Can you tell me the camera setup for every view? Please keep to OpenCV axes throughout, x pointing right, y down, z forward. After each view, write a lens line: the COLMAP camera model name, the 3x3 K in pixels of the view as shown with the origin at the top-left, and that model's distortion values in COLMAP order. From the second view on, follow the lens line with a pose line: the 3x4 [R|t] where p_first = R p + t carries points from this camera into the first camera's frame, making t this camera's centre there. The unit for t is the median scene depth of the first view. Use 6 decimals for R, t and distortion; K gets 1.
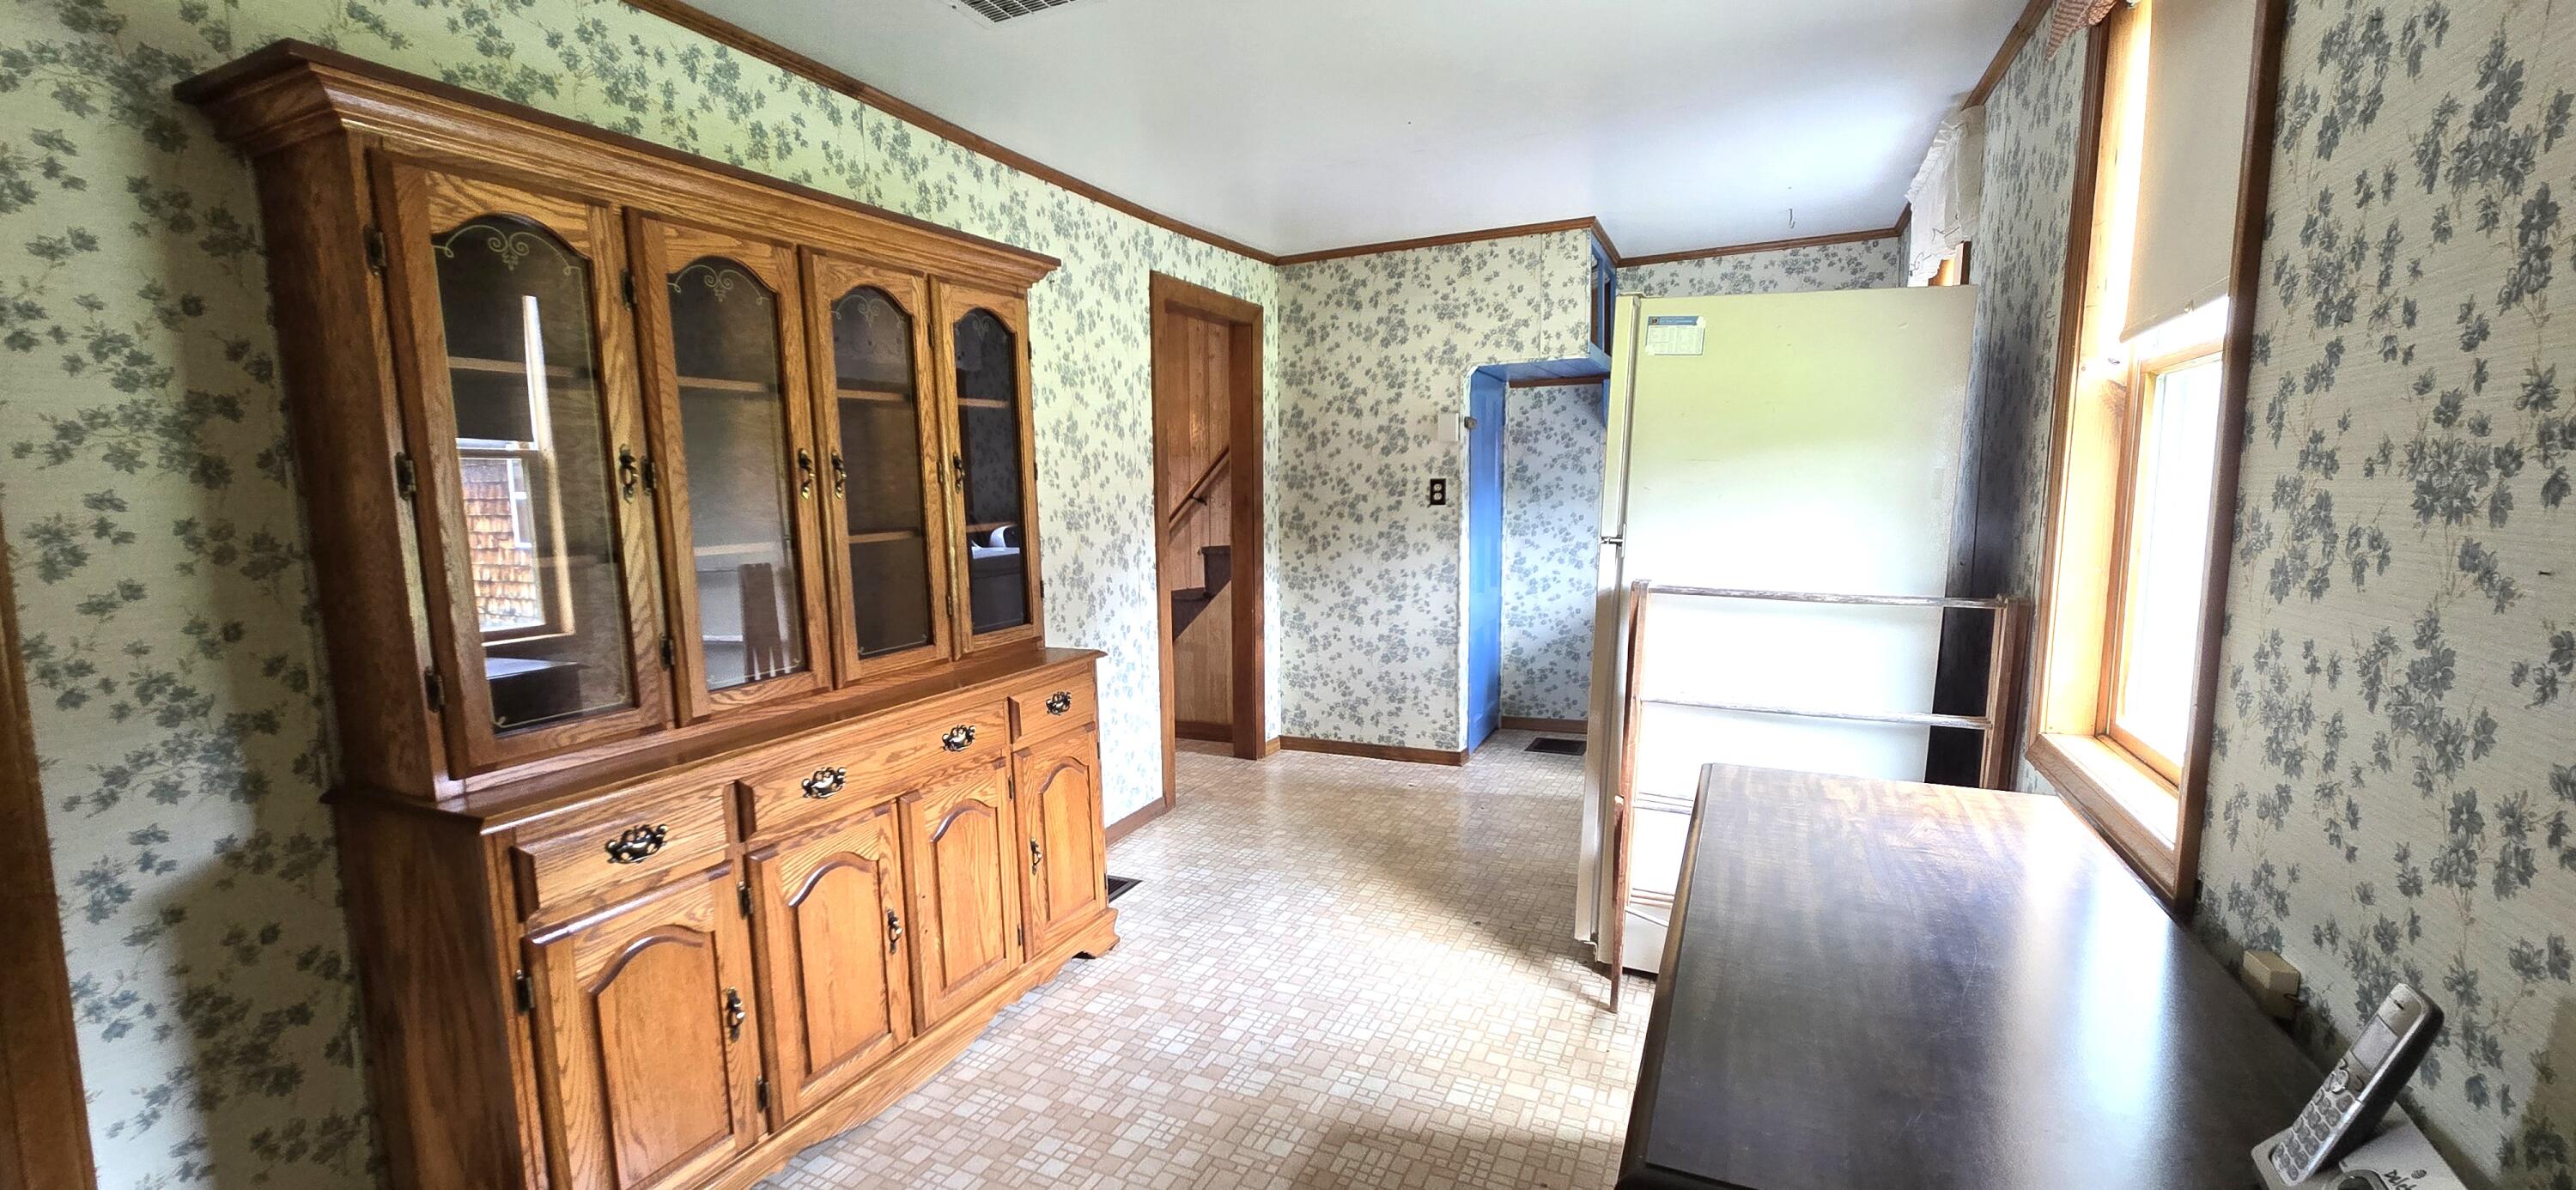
lens RADIAL K [[1046.3, 0, 1275.2], [0, 1046.3, 635.0], [0, 0, 1]] dist [-0.000088, 0.000187]
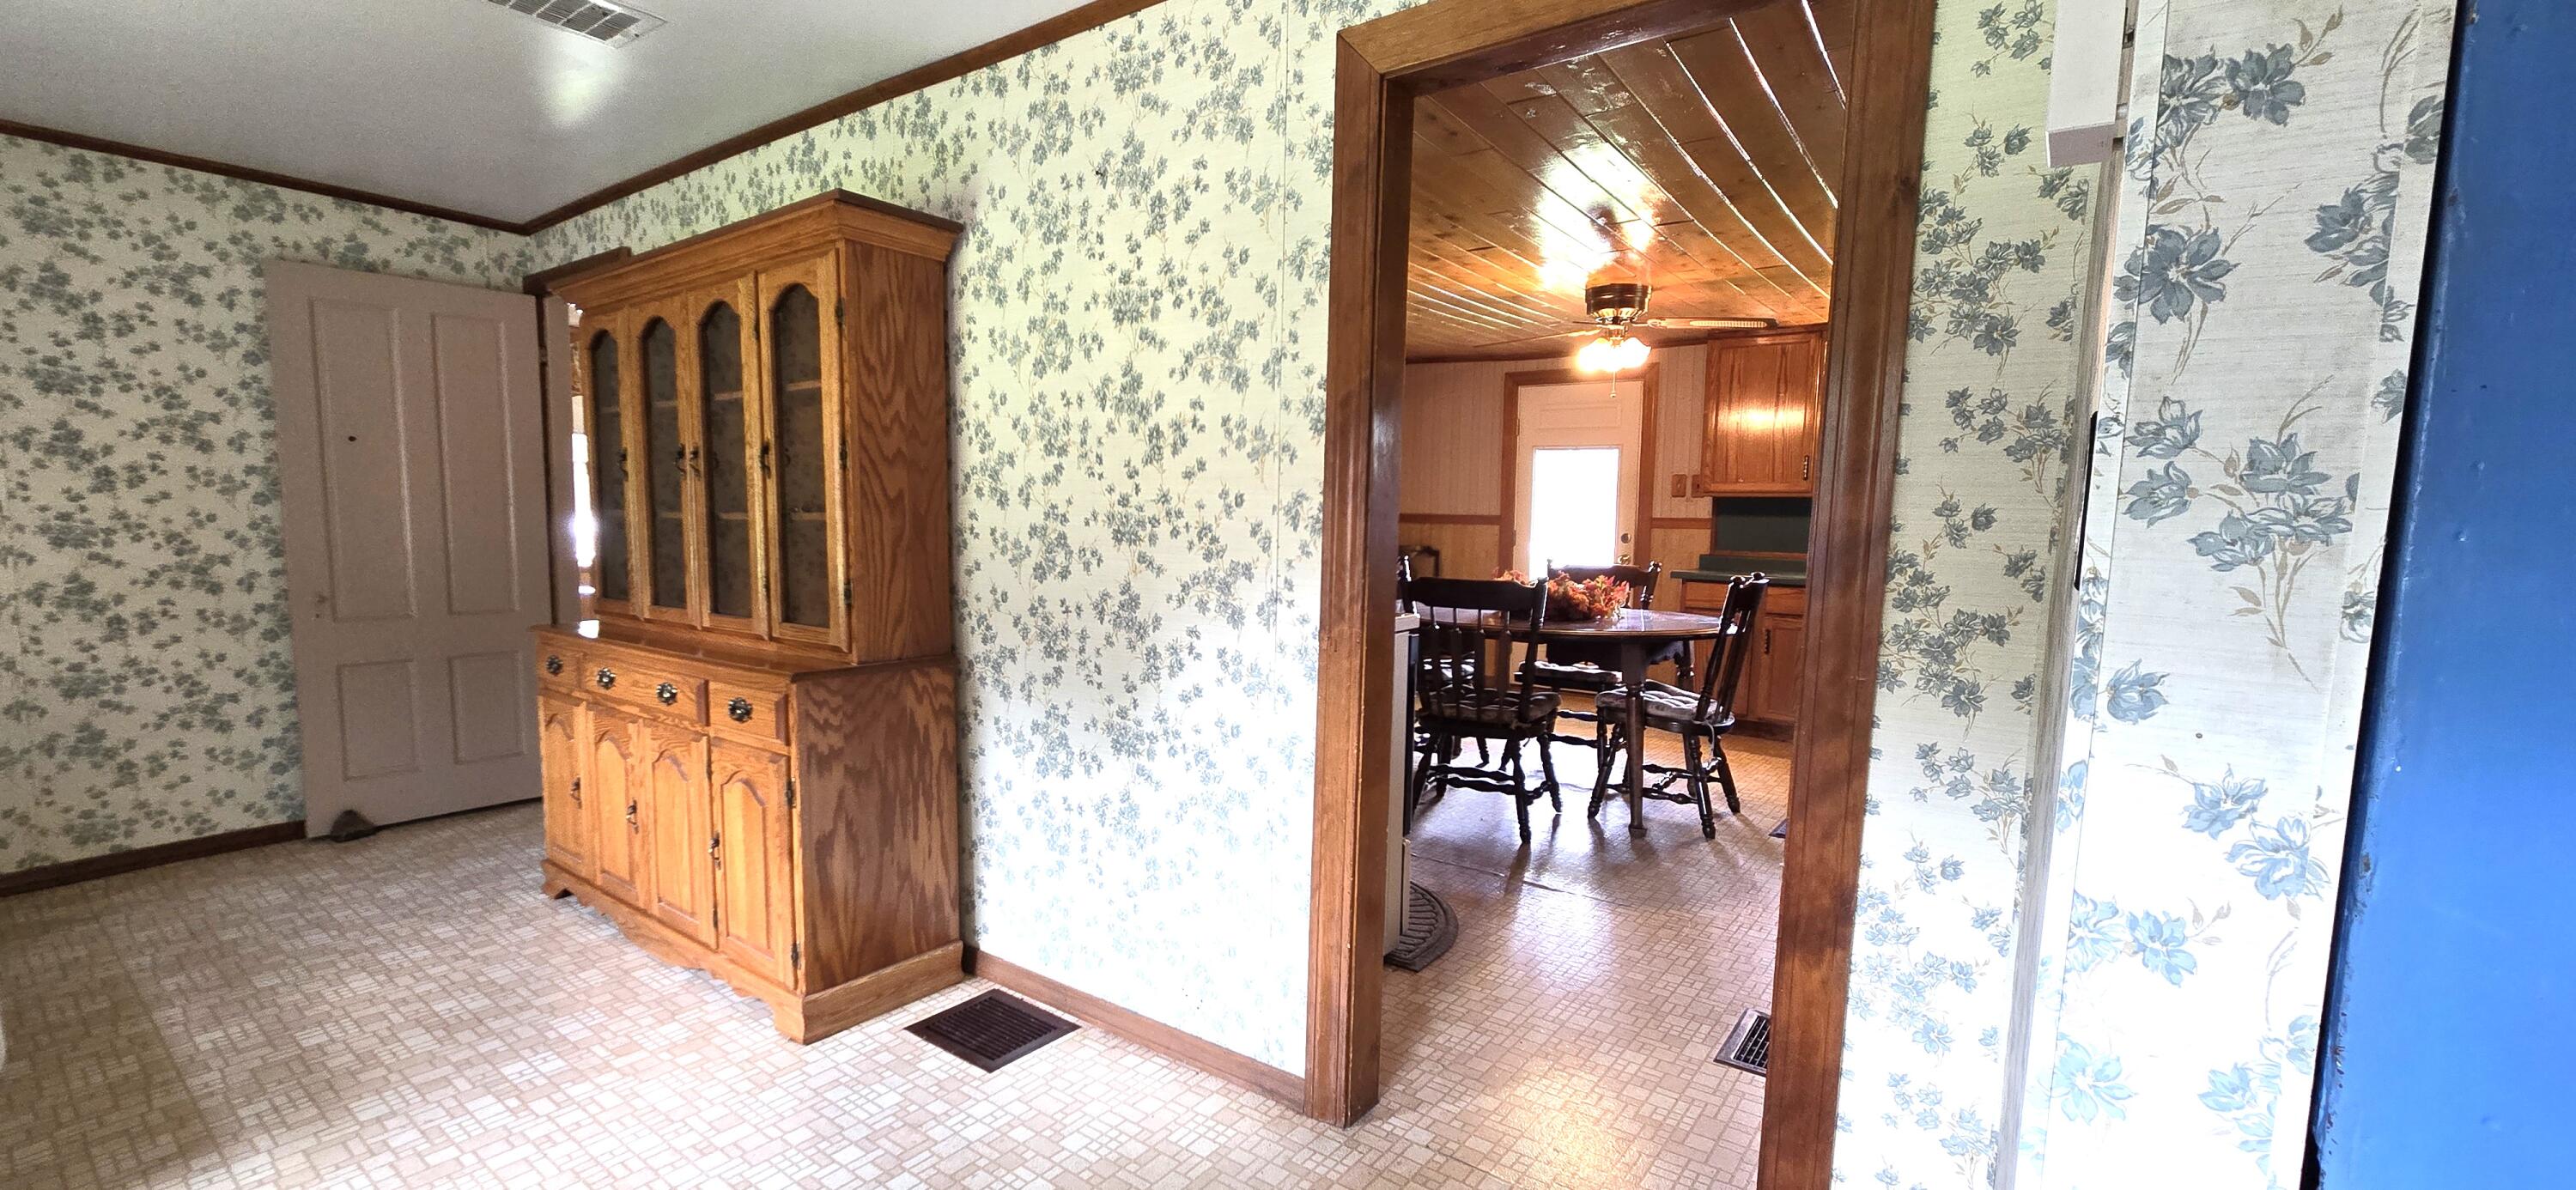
lens RADIAL K [[1046.3, 0, 1275.2], [0, 1046.3, 635.0], [0, 0, 1]] dist [-0.000088, 0.000187]
pose [[-0.205740, 0.121305, -0.971059, 0.503044], [-0.157636, 0.975221, 0.155223, -0.186326], [0.965827, 0.185010, -0.181520, 1.416858]]
